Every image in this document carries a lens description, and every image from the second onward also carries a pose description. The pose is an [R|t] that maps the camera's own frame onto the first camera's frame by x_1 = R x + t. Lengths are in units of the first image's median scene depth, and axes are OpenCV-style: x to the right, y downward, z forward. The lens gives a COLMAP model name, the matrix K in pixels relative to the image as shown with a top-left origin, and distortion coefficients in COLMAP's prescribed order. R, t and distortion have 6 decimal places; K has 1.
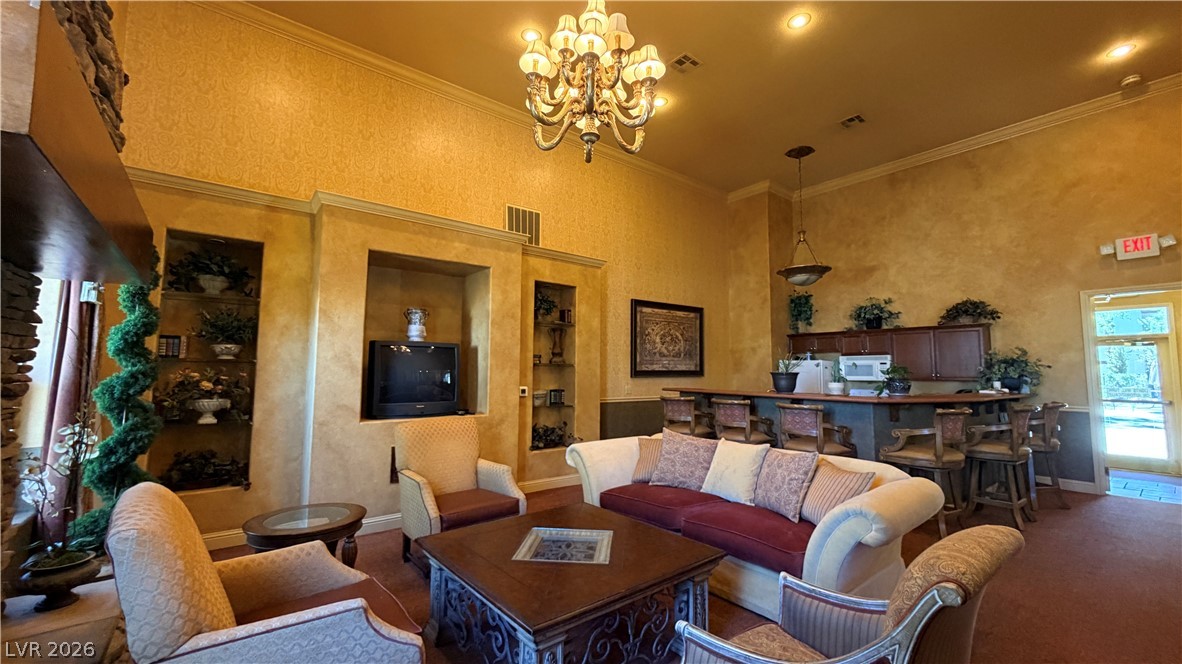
lens RADIAL K [[471.6, 0, 591.0], [0, 471.6, 332.0], [0, 0, 1]] dist [-0.000721, 0.000260]
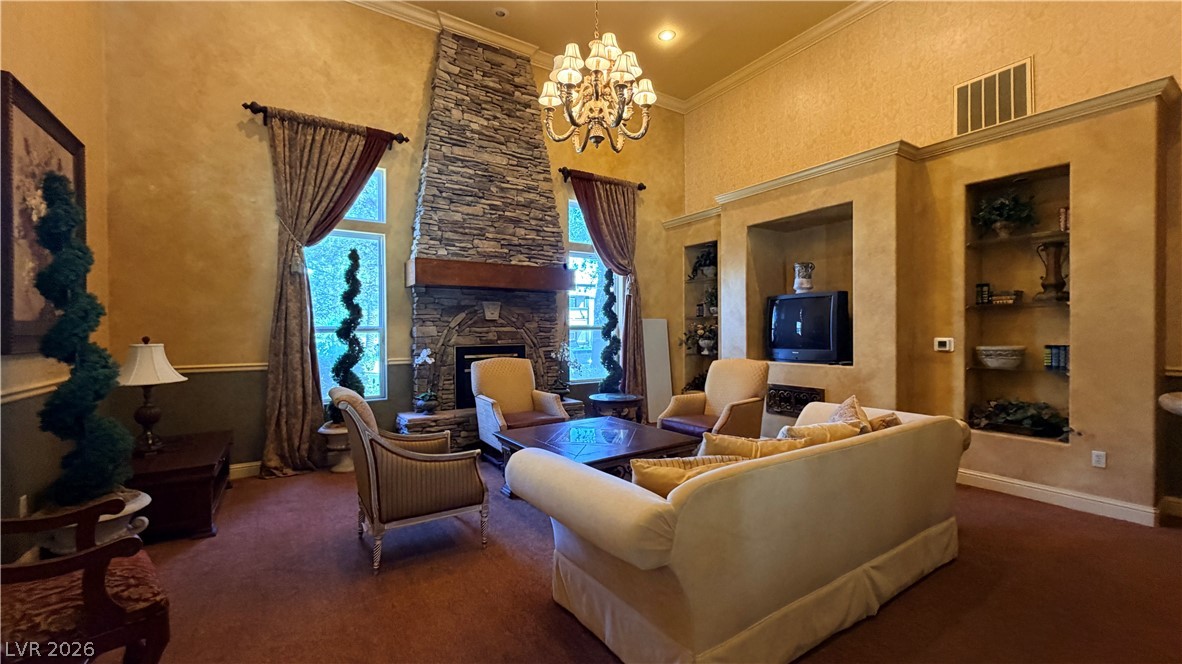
lens RADIAL K [[471.6, 0, 591.0], [0, 471.6, 332.0], [0, 0, 1]] dist [-0.000721, 0.000260]
pose [[-0.085640, 0.006248, -0.996307, 0.706728], [0.101275, 0.994855, -0.002466, 0.058503], [0.991166, -0.101112, -0.085832, 0.566006]]
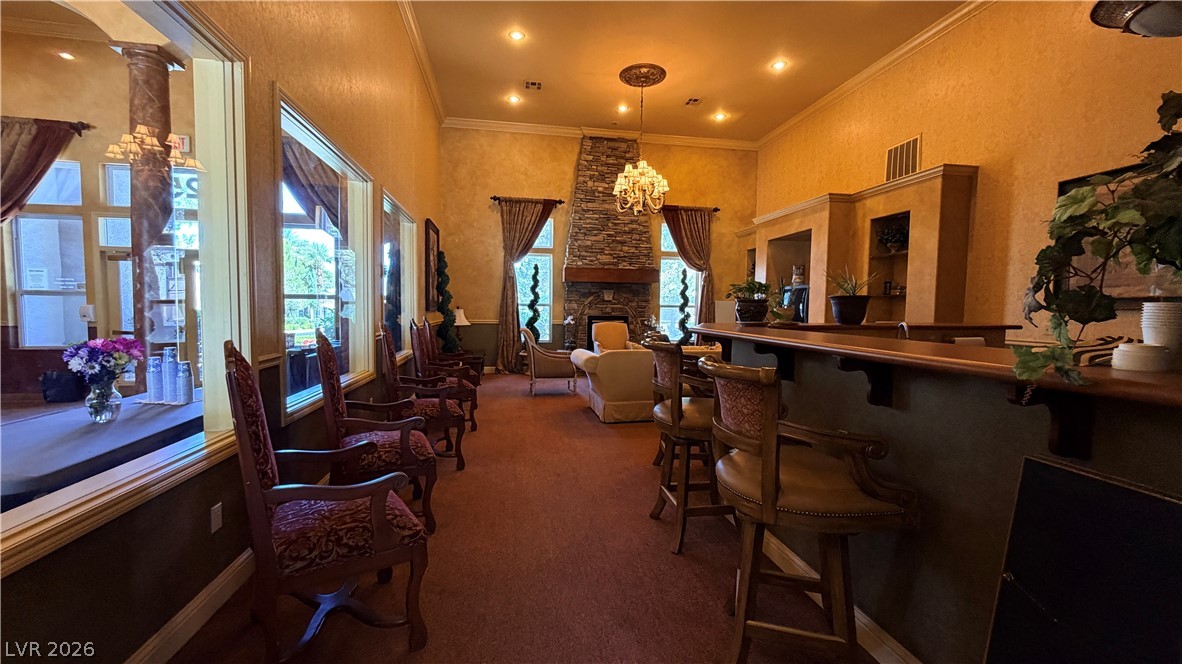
lens RADIAL K [[471.6, 0, 591.0], [0, 471.6, 332.0], [0, 0, 1]] dist [-0.000721, 0.000260]
pose [[-0.467483, 0.039959, -0.883098, 1.335253], [0.072536, 0.997343, 0.006730, 0.111910], [0.881021, -0.060911, -0.469140, 1.059054]]
